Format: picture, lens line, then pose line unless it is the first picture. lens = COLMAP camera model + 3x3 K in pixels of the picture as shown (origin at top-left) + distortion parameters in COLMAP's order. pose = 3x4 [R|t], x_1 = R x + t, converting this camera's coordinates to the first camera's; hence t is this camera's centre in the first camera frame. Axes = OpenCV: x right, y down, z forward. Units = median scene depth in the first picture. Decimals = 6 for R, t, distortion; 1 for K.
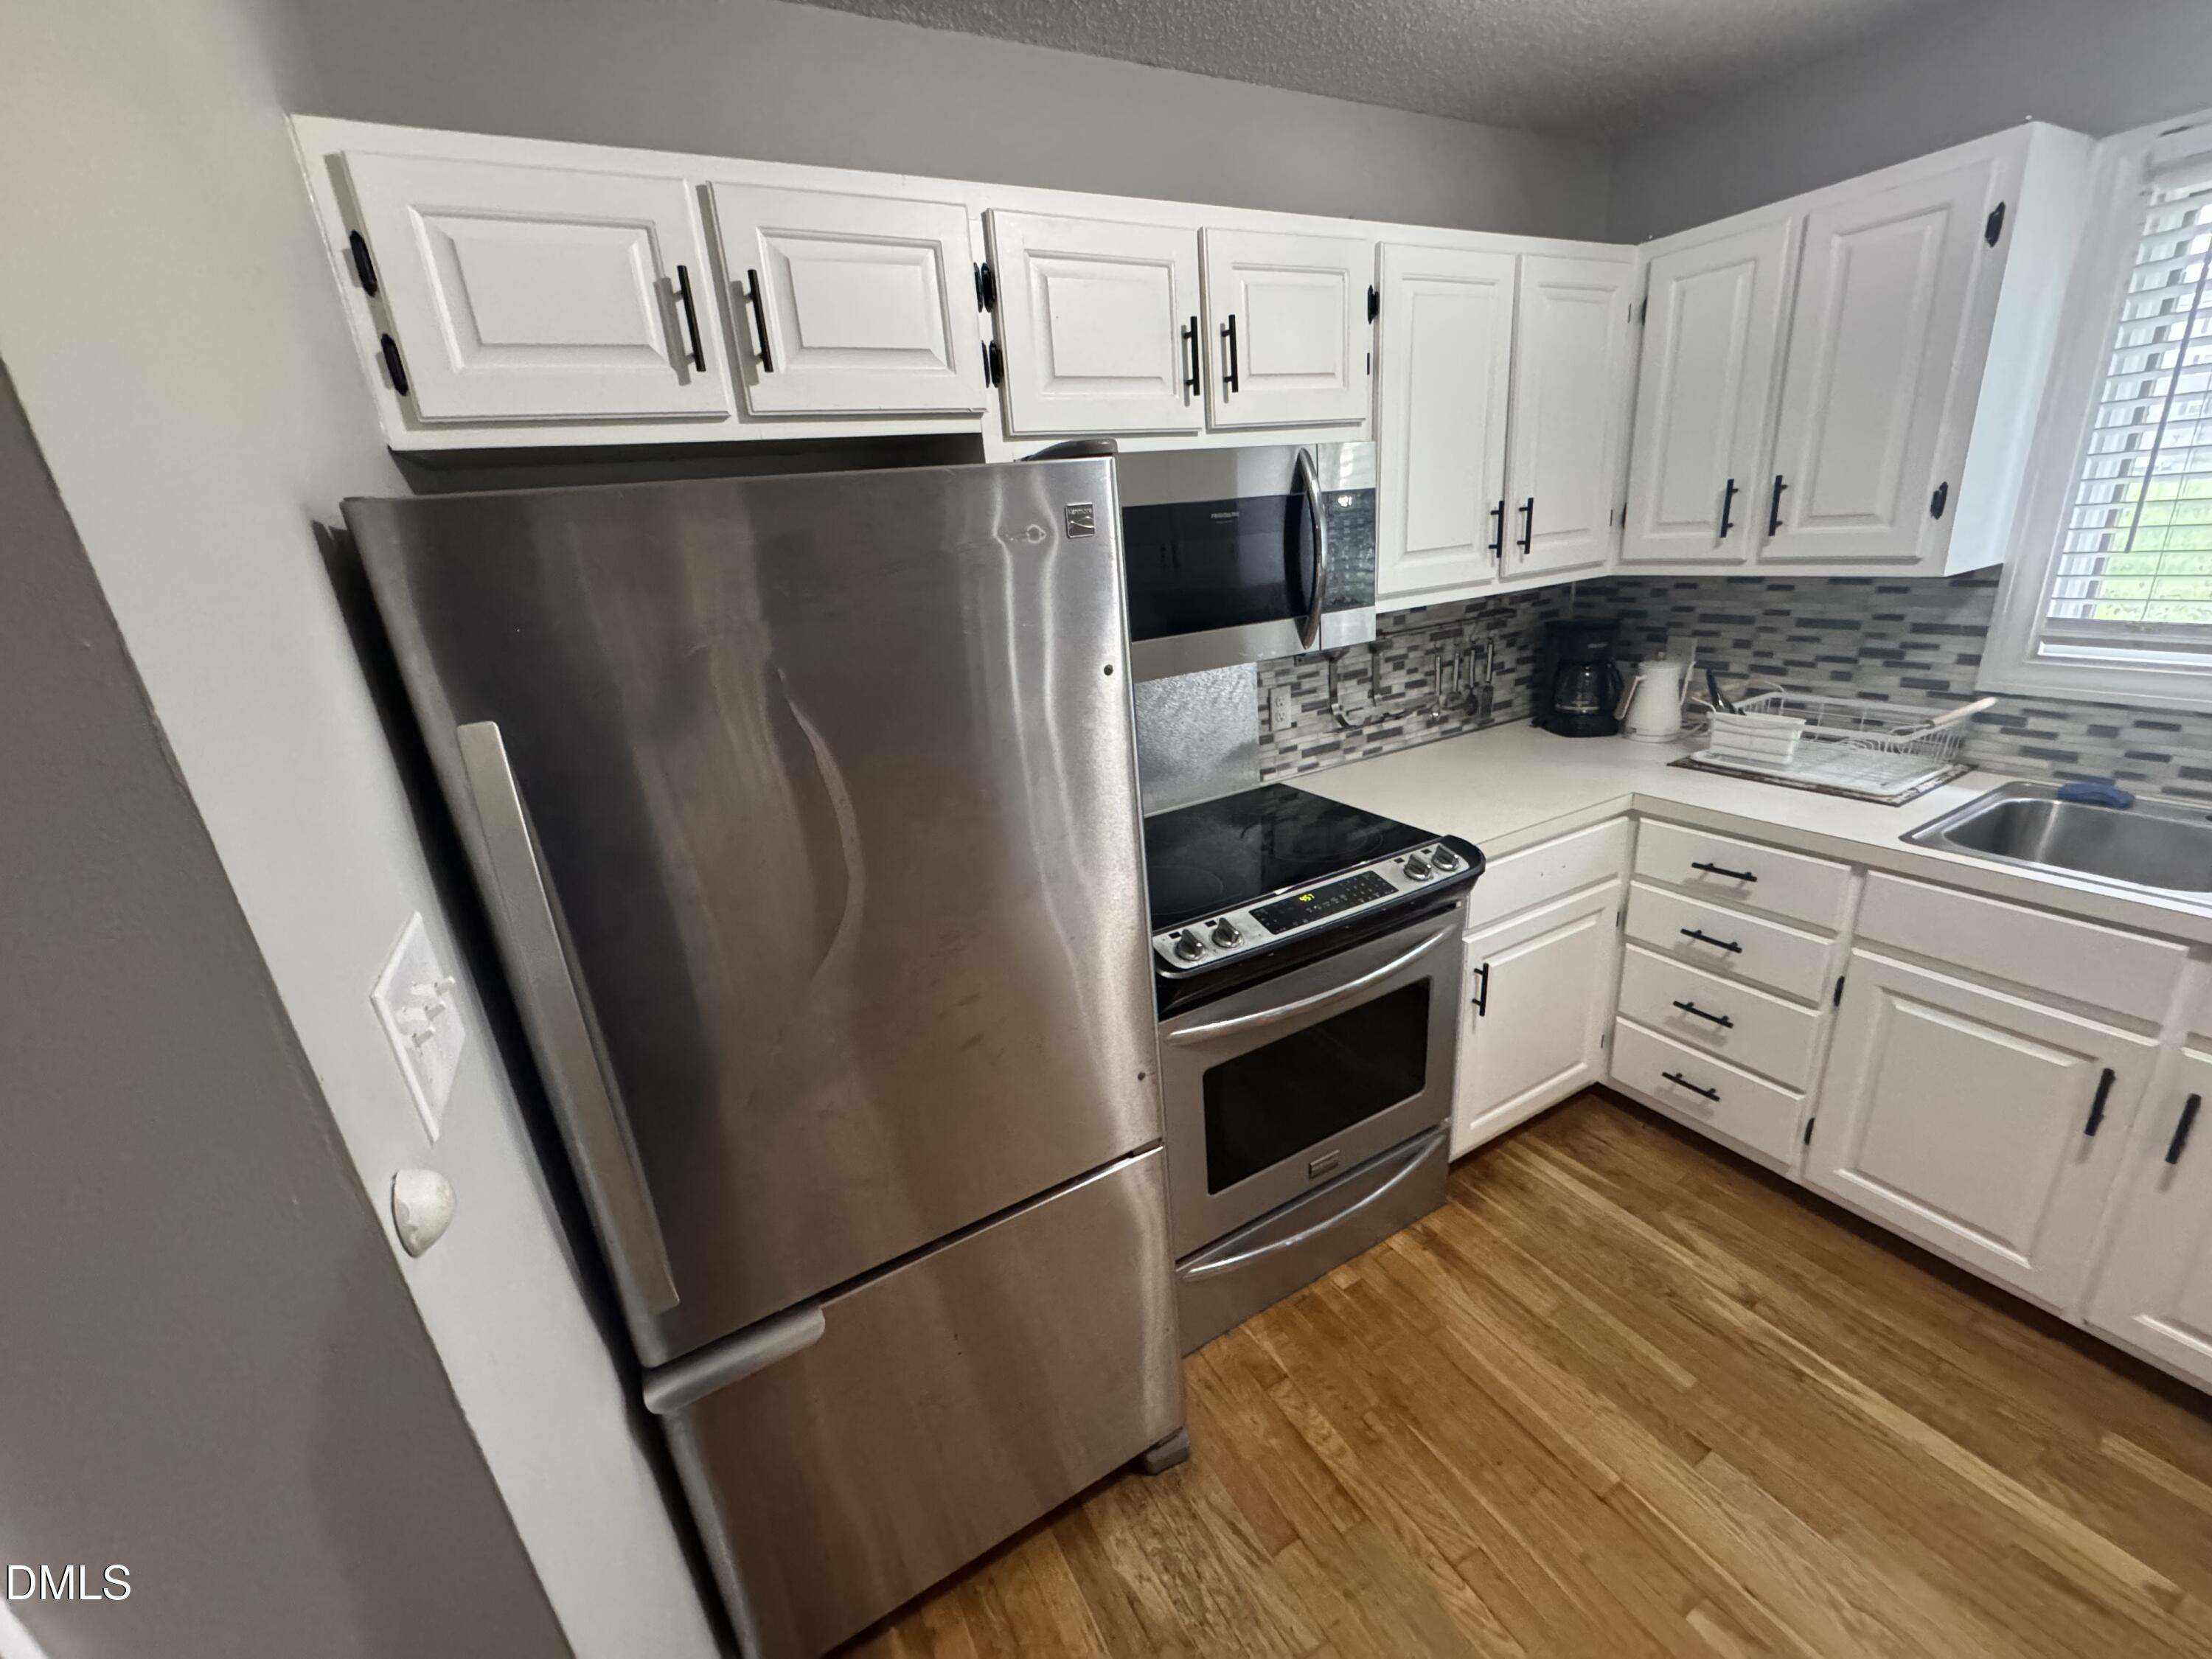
lens RADIAL K [[871.9, 0, 1106.0], [0, 871.9, 829.5], [0, 0, 1]] dist [-0.001100, -0.000145]
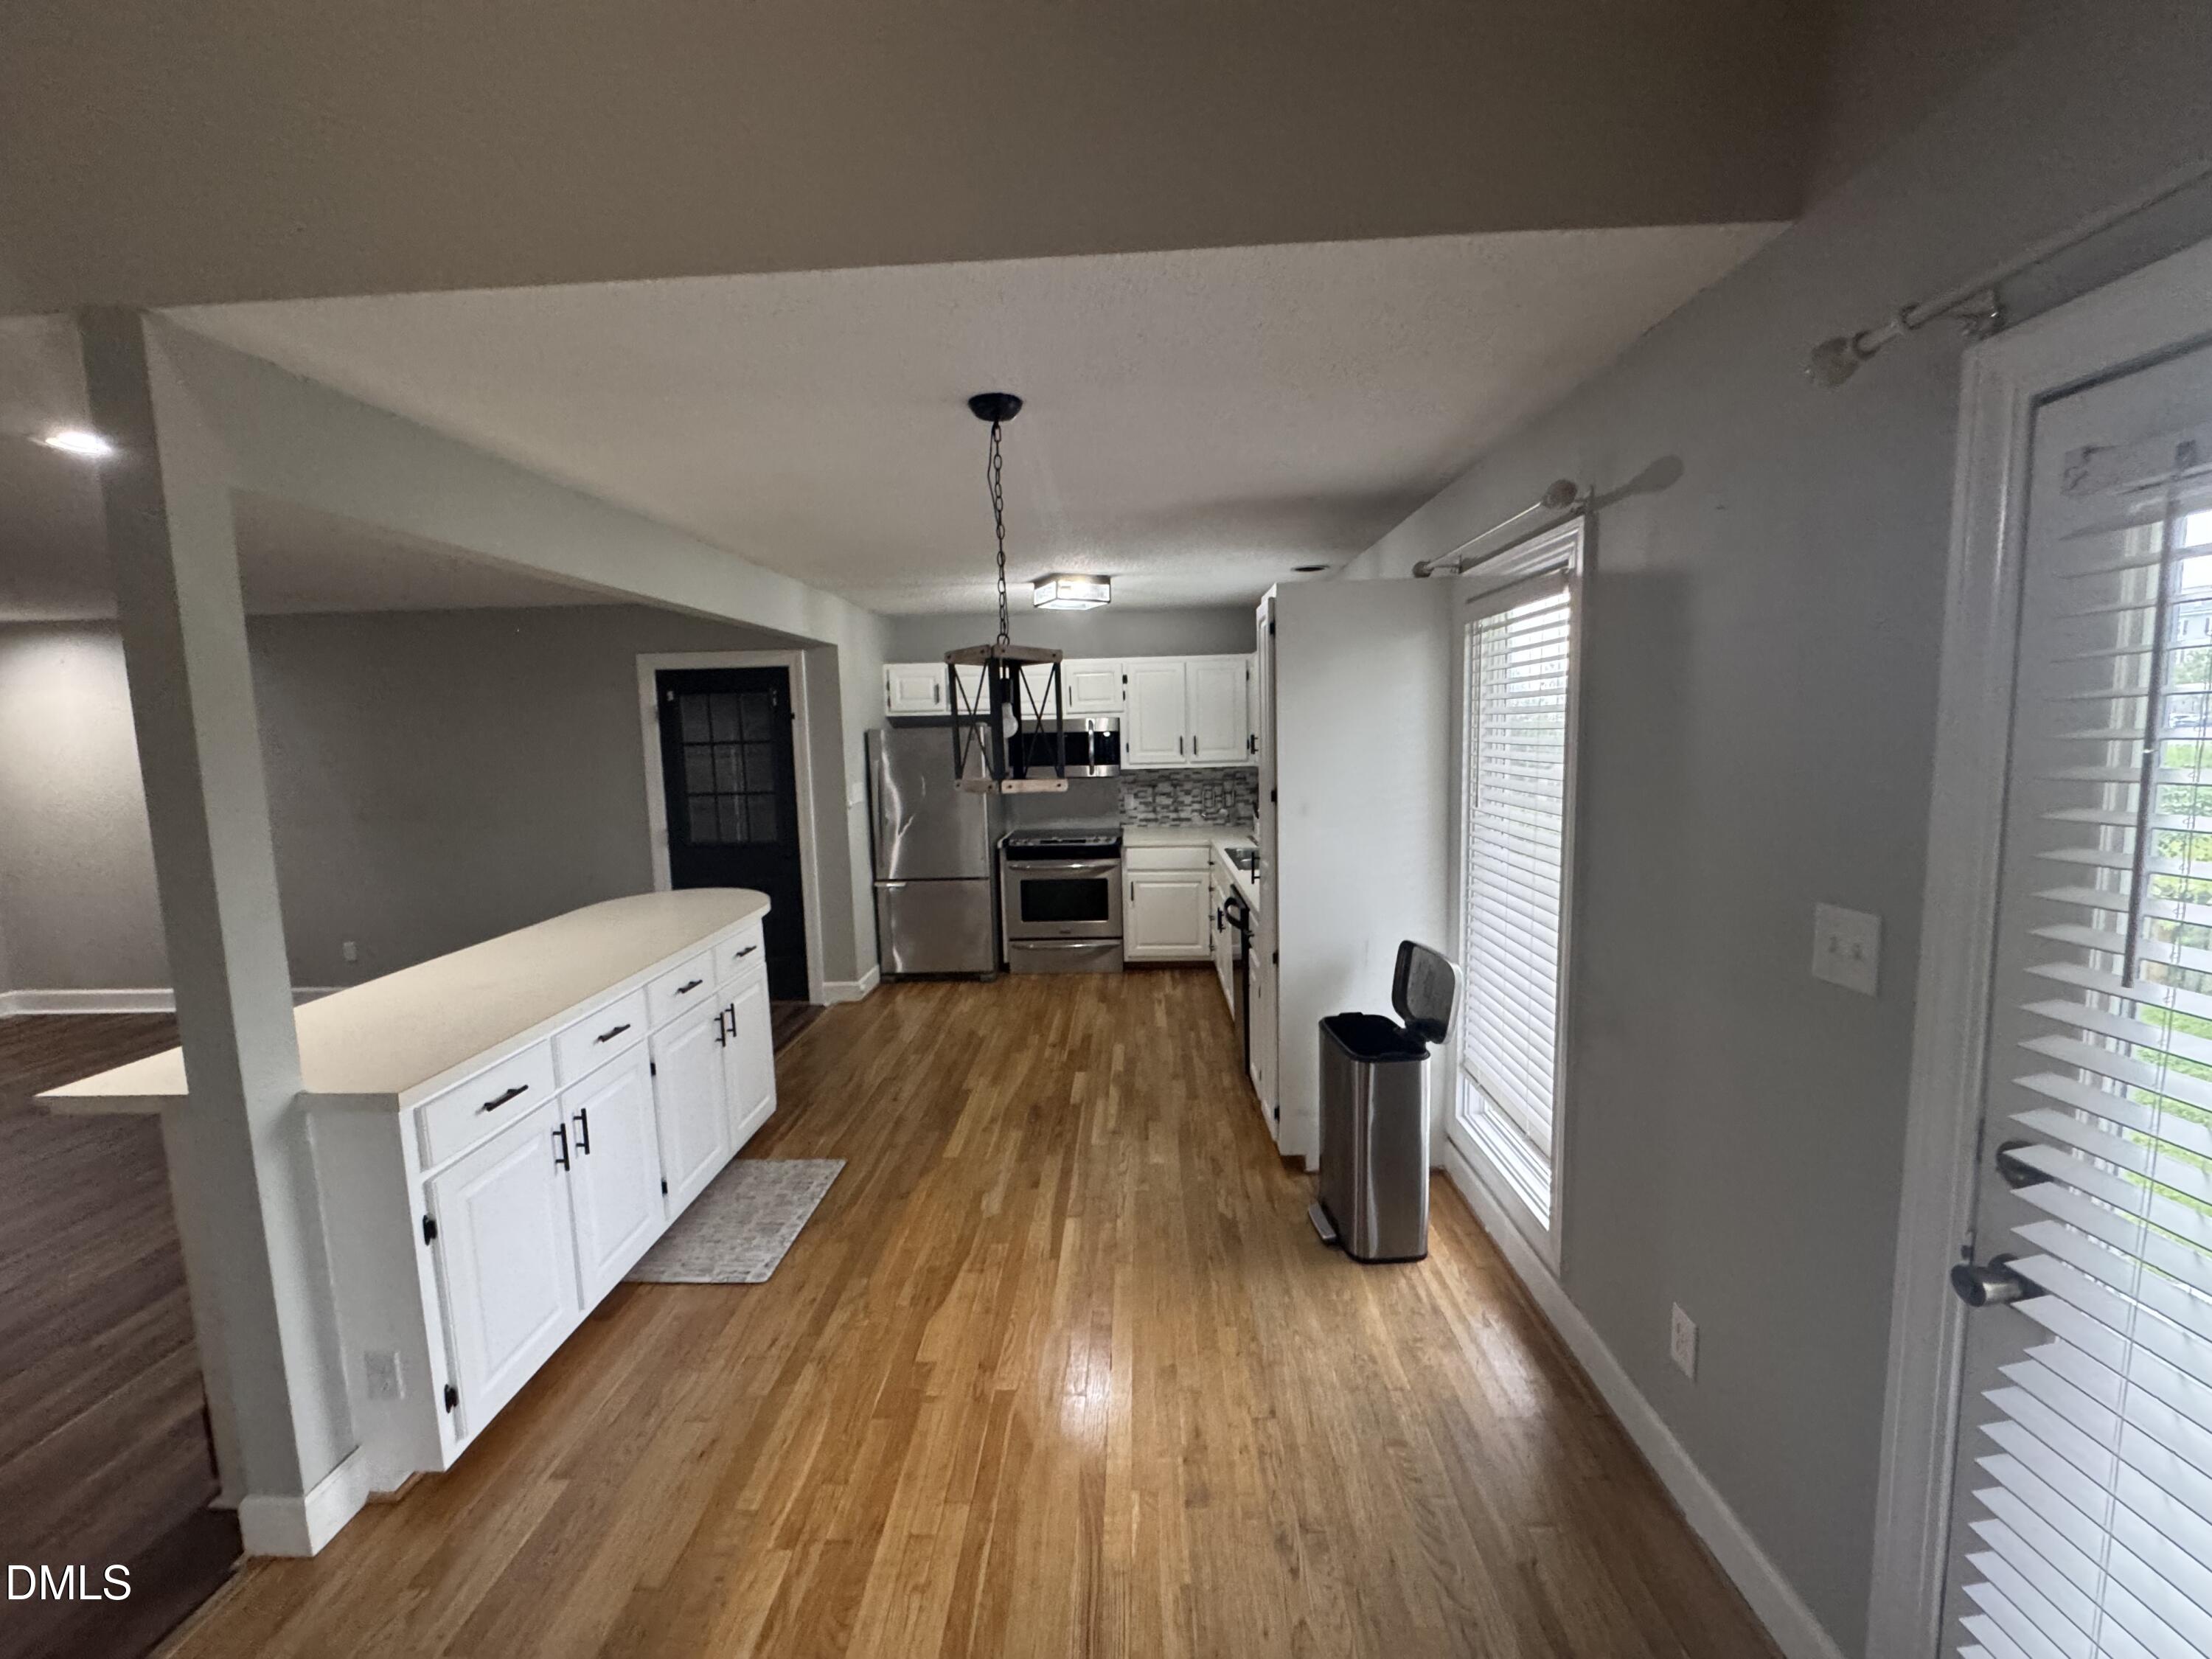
lens RADIAL K [[879.9, 0, 1106.5], [0, 879.9, 822.4], [0, 0, 1]] dist [-0.012868, -0.000009]
pose [[0.860564, 0.117124, -0.495692, 2.470788], [-0.210737, 0.967872, -0.137165, 0.520128], [0.463701, 0.222500, 0.857598, -2.275633]]
